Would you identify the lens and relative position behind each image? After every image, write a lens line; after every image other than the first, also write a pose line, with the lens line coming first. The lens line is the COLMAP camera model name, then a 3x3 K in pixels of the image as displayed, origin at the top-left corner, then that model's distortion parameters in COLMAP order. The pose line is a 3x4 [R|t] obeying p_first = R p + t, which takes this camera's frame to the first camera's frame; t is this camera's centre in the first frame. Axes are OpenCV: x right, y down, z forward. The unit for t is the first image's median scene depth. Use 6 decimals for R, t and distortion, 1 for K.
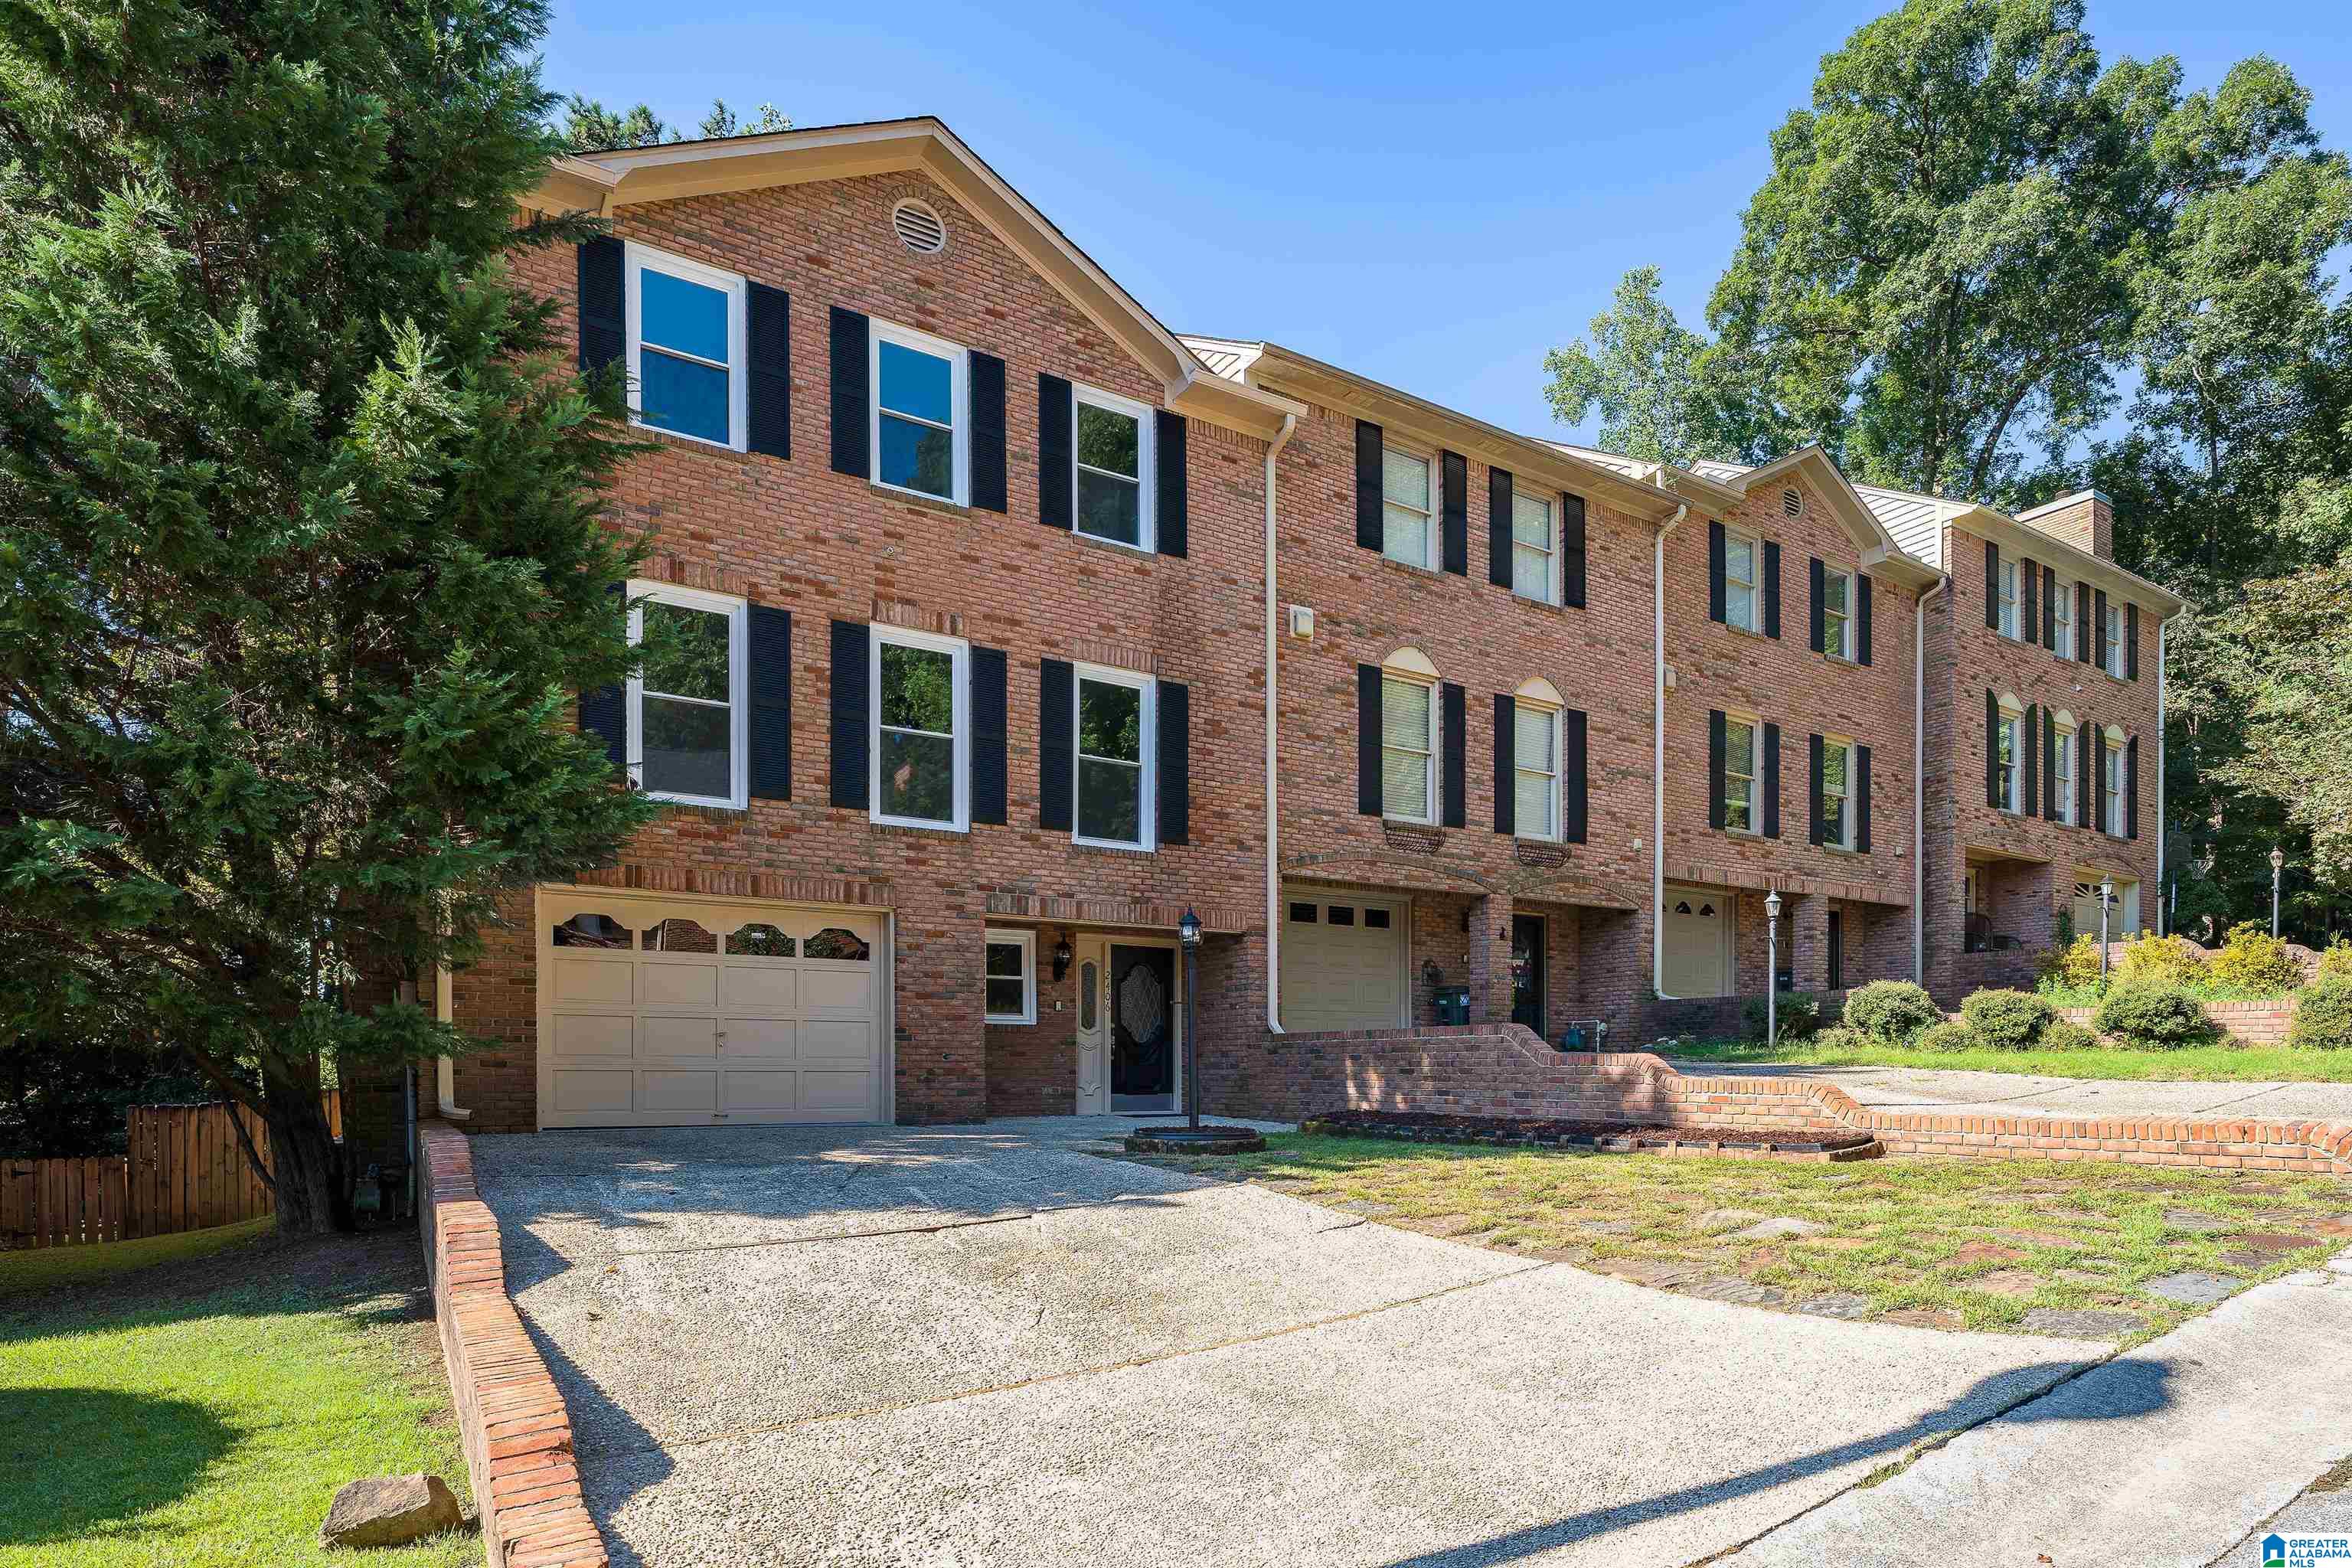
lens RADIAL K [[949.9, 0, 1176.0], [0, 949.9, 784.0], [0, 0, 1]] dist [0.000292, -0.000021]
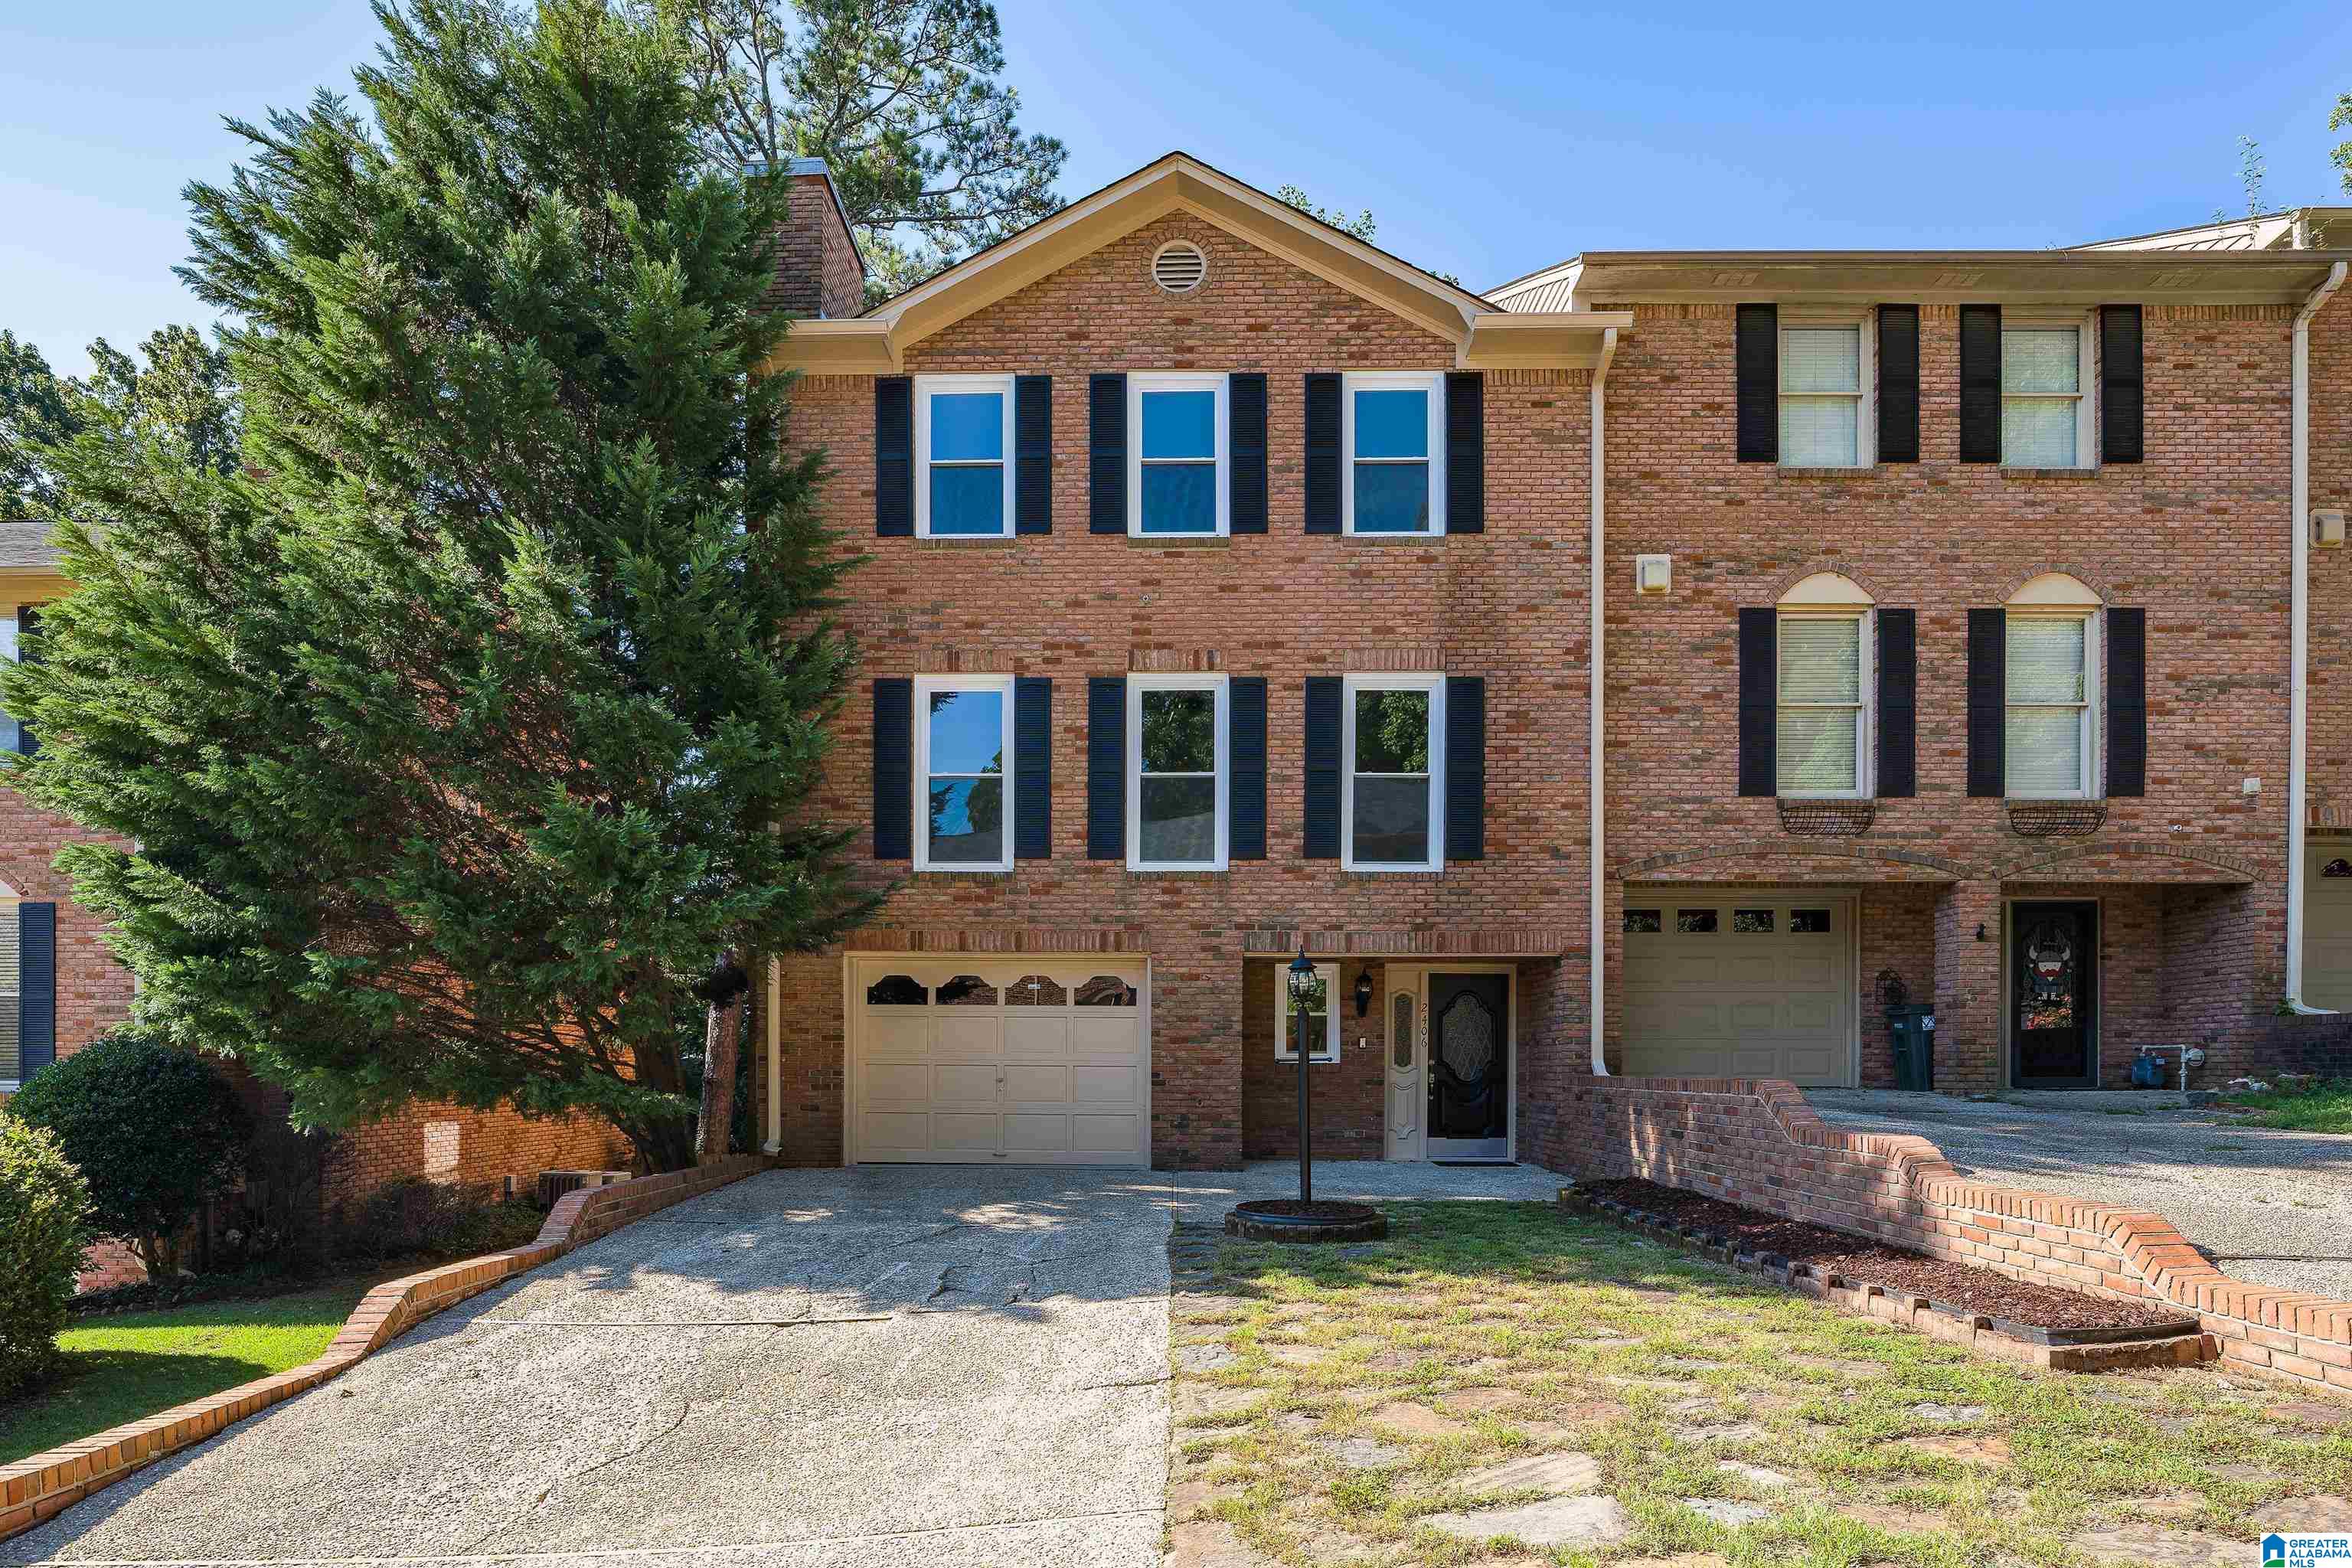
lens RADIAL K [[960.2, 0, 1176.7], [0, 960.2, 837.4], [0, 0, 1]] dist [-0.003484, -0.000030]
pose [[0.895105, -0.106519, -0.432944, 0.128817], [0.121077, 0.992624, 0.006104, 0.003737], [0.429101, -0.057884, 0.901400, 0.070431]]
